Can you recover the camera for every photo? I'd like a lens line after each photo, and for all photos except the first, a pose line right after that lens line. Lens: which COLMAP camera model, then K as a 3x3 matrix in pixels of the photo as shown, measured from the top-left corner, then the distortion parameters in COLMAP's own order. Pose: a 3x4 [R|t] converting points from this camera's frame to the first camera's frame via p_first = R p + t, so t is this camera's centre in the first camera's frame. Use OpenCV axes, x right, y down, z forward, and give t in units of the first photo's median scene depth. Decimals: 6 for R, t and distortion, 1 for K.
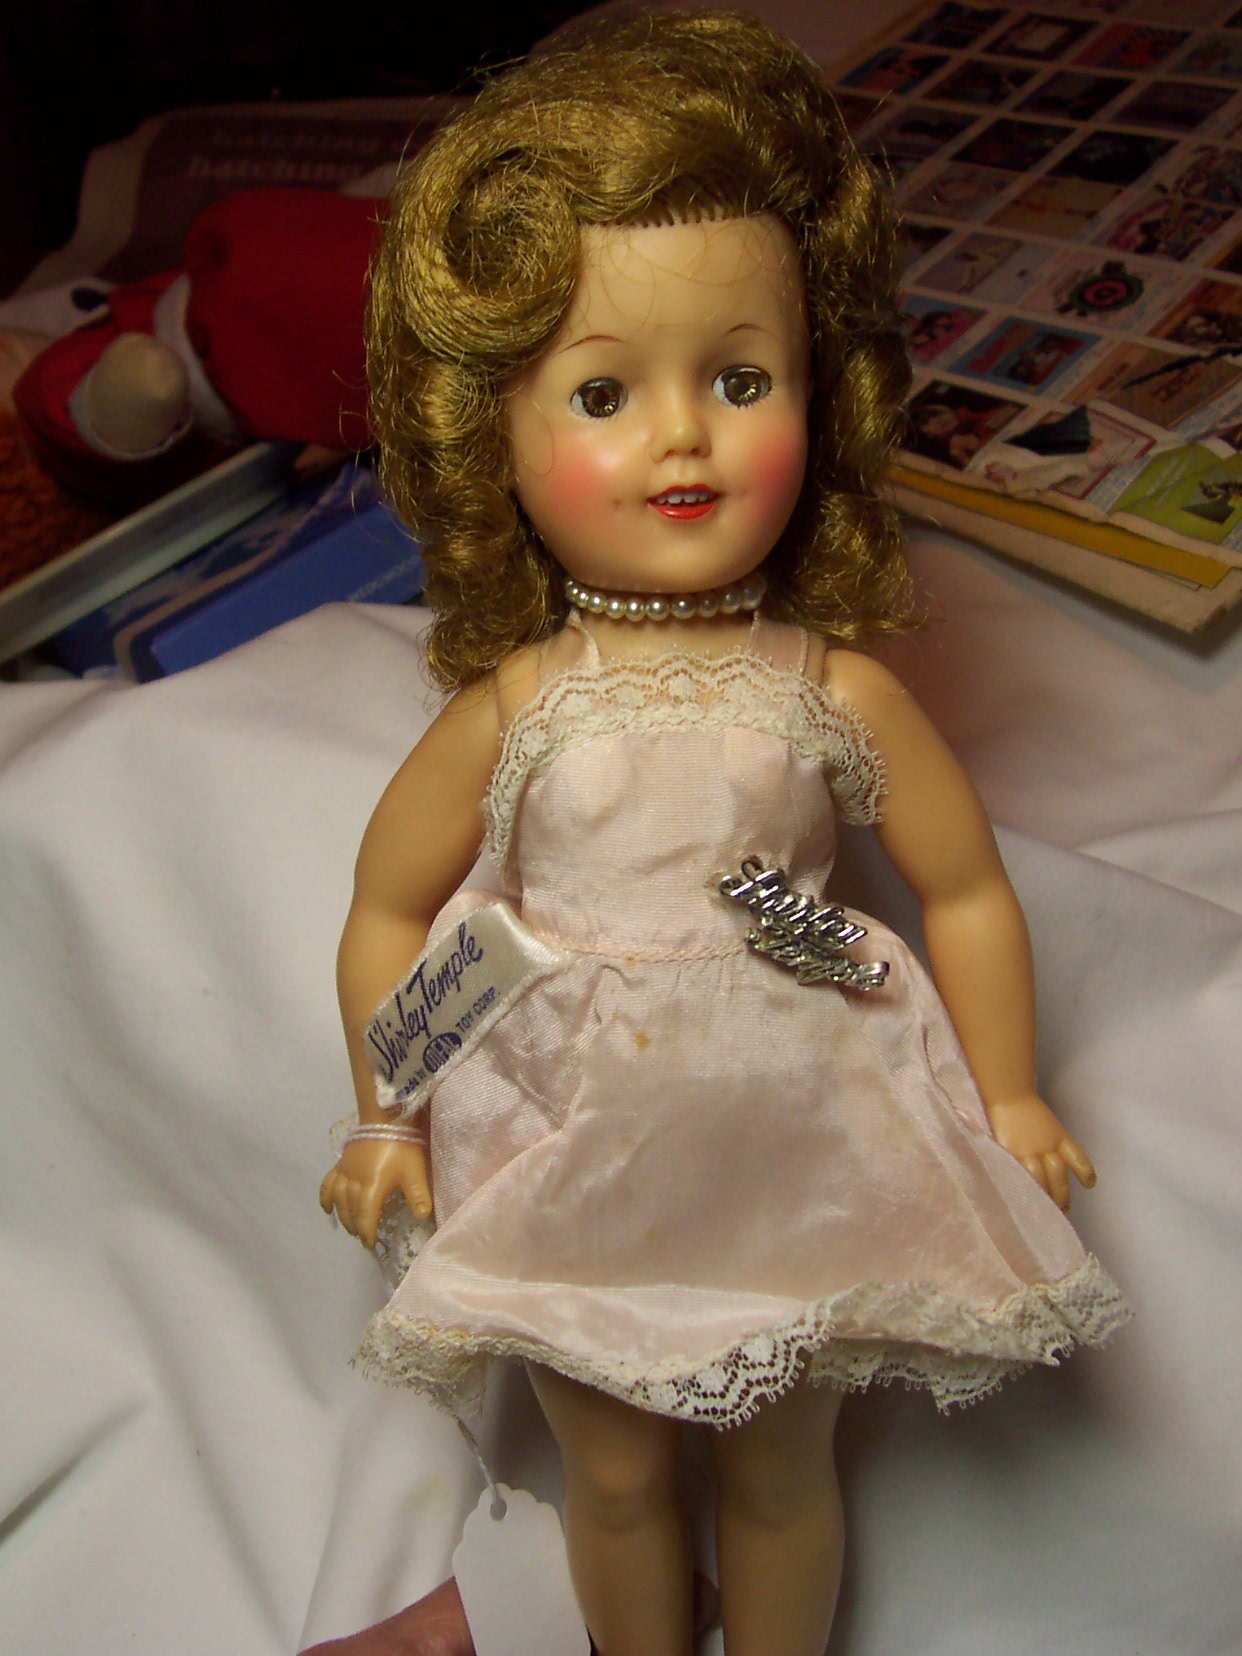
lens RADIAL K [[1774.6, 0, 618.0], [0, 1774.6, 829.3], [0, 0, 1]] dist [-0.179080, 0.000000]
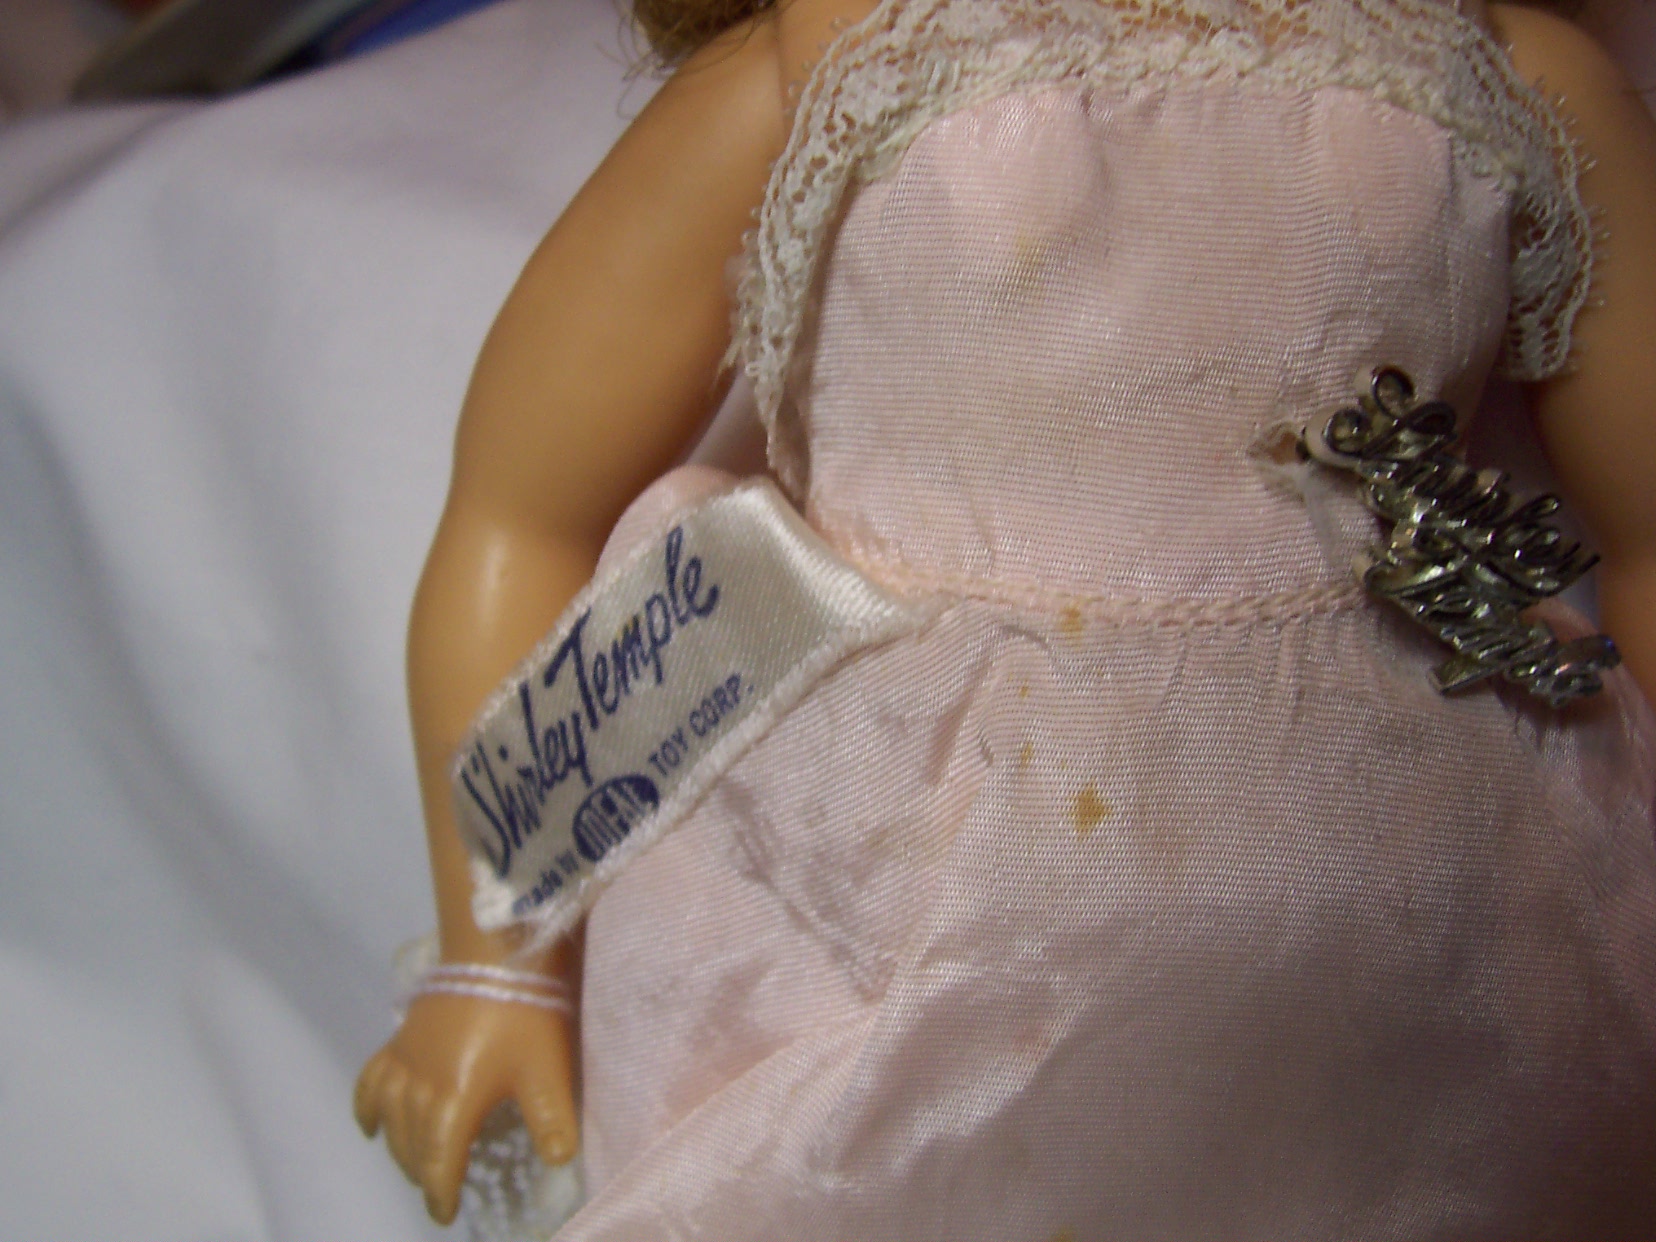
lens RADIAL K [[1774.6, 0, 829.9], [0, 1774.6, 619.9], [0, 0, 1]] dist [-0.179080, 0.000000]
pose [[0.998659, 0.050861, 0.009700, -0.052174], [-0.050762, 0.998658, -0.010234, 0.078323], [-0.010207, 0.009728, 0.999901, 0.552703]]
